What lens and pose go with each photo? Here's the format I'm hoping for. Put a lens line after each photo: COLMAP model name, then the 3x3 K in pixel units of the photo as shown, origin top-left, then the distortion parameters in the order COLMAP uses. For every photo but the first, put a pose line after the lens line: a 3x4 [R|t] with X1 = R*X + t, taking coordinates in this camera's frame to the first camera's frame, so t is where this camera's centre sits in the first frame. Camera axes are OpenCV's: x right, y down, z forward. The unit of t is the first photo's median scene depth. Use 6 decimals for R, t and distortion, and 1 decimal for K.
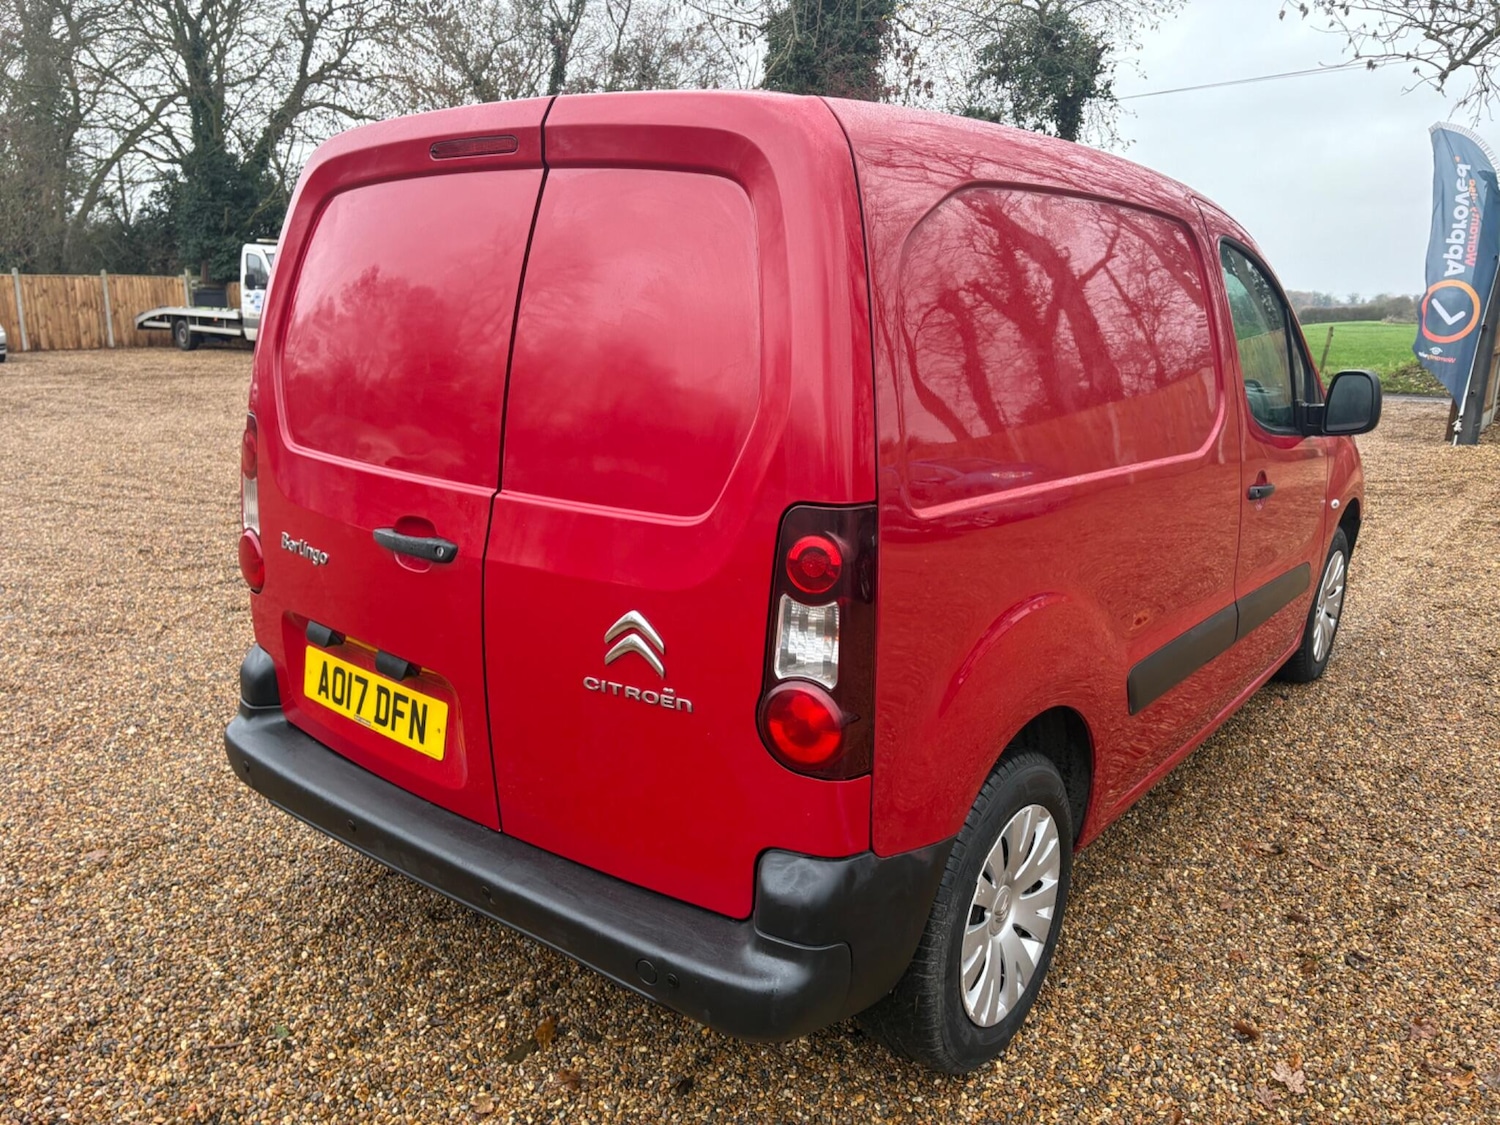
lens RADIAL K [[1123.4, 0, 763.8], [0, 1123.4, 569.3], [0, 0, 1]] dist [0.062554, -0.067866]
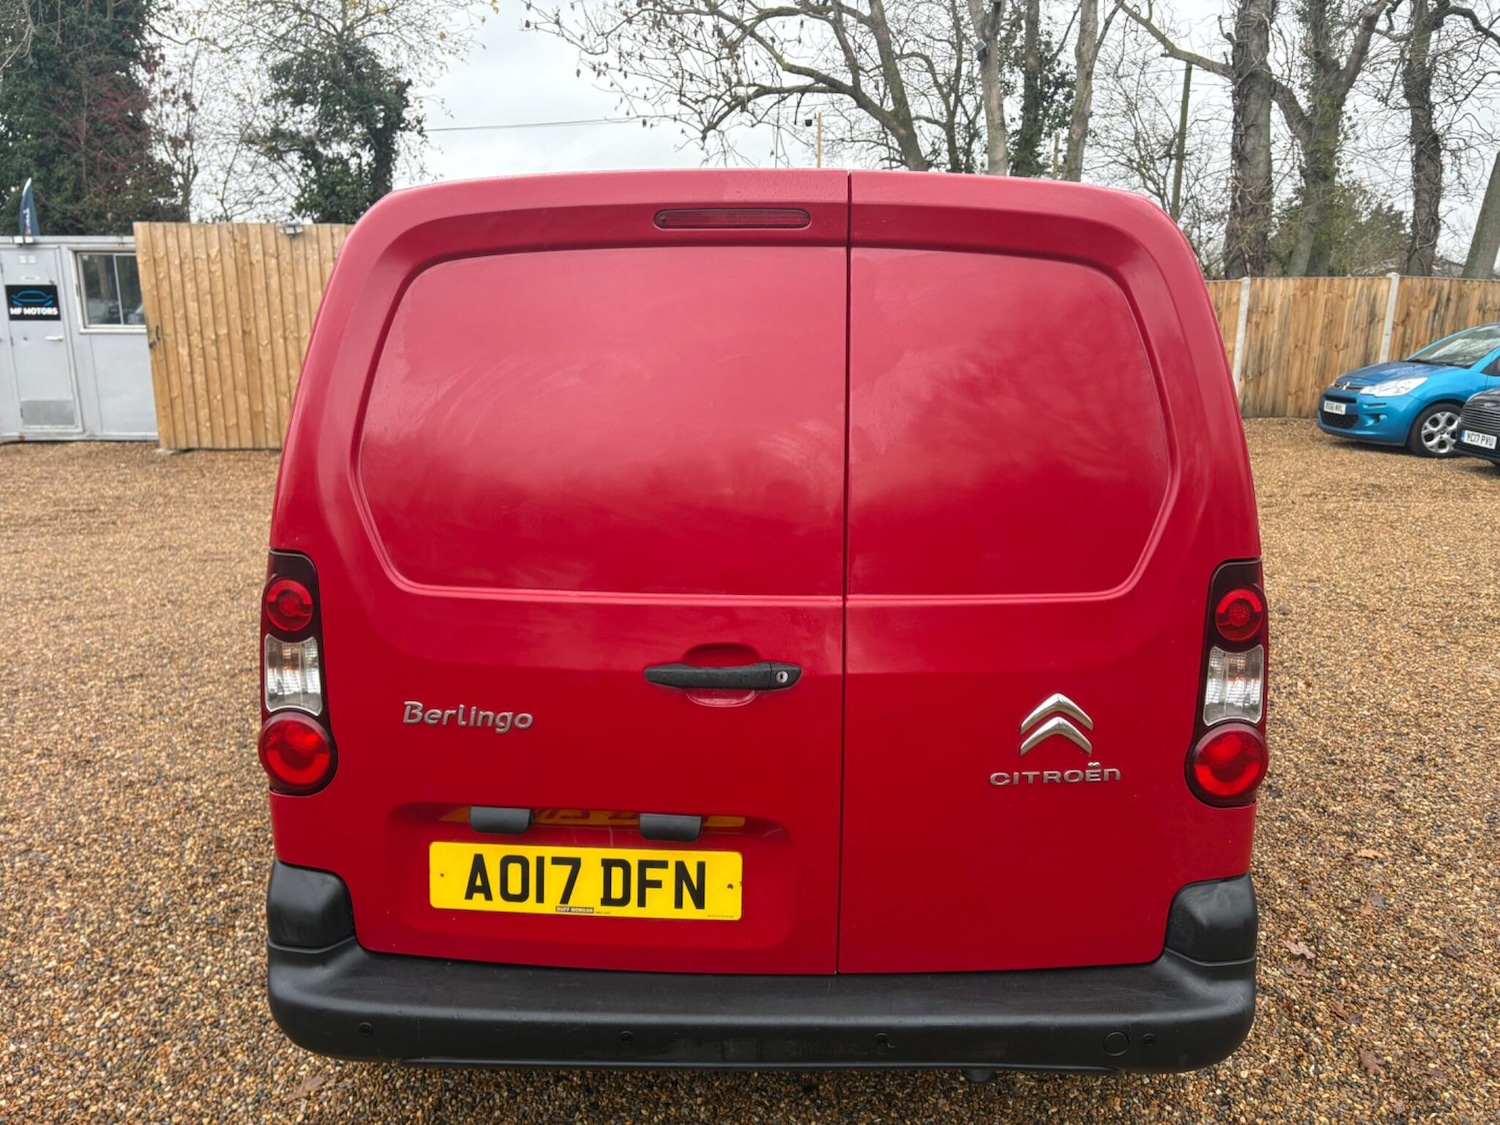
lens RADIAL K [[1123.4, 0, 756.1], [0, 1123.4, 565.8], [0, 0, 1]] dist [0.062554, -0.067866]
pose [[0.805787, -0.142567, 0.574788, -0.677348], [0.156337, 0.987368, 0.025735, -0.108620], [-0.571197, 0.069124, 0.817897, 0.249981]]
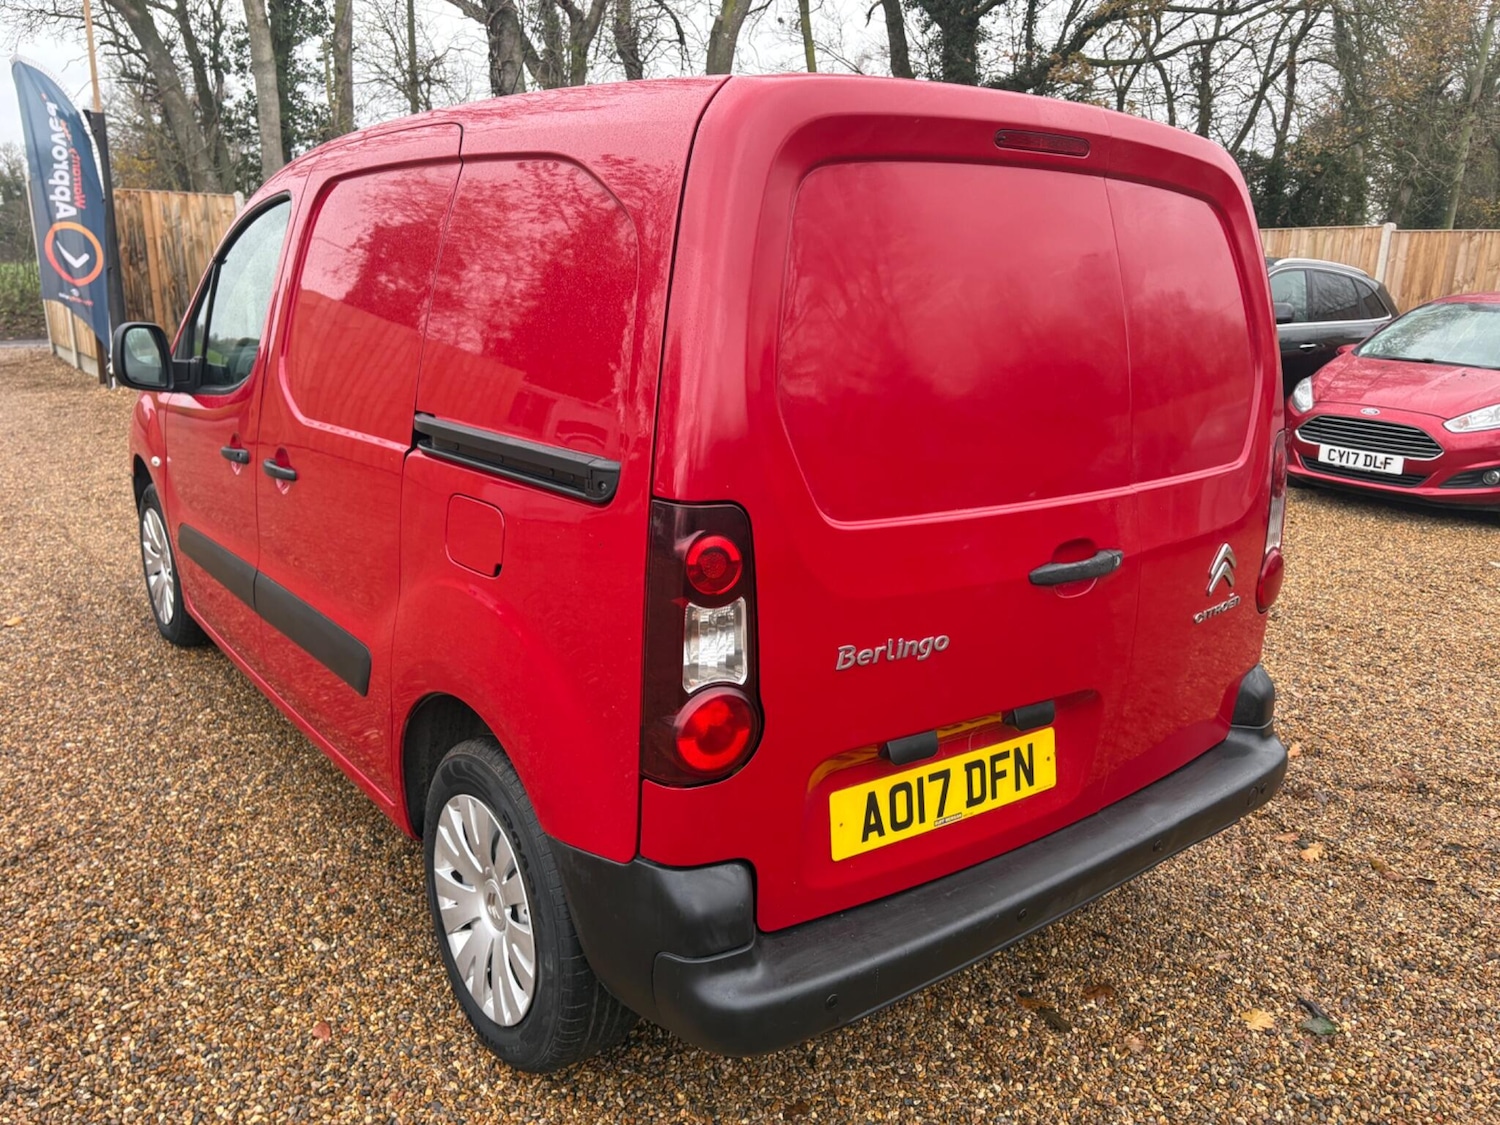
lens RADIAL K [[1123.4, 0, 754.2], [0, 1123.4, 560.4], [0, 0, 1]] dist [0.062554, -0.067866]
pose [[0.251831, -0.259446, 0.932346, -1.108496], [0.210991, 0.954939, 0.208743, -0.249036], [-0.944491, 0.144149, 0.295224, 0.861211]]
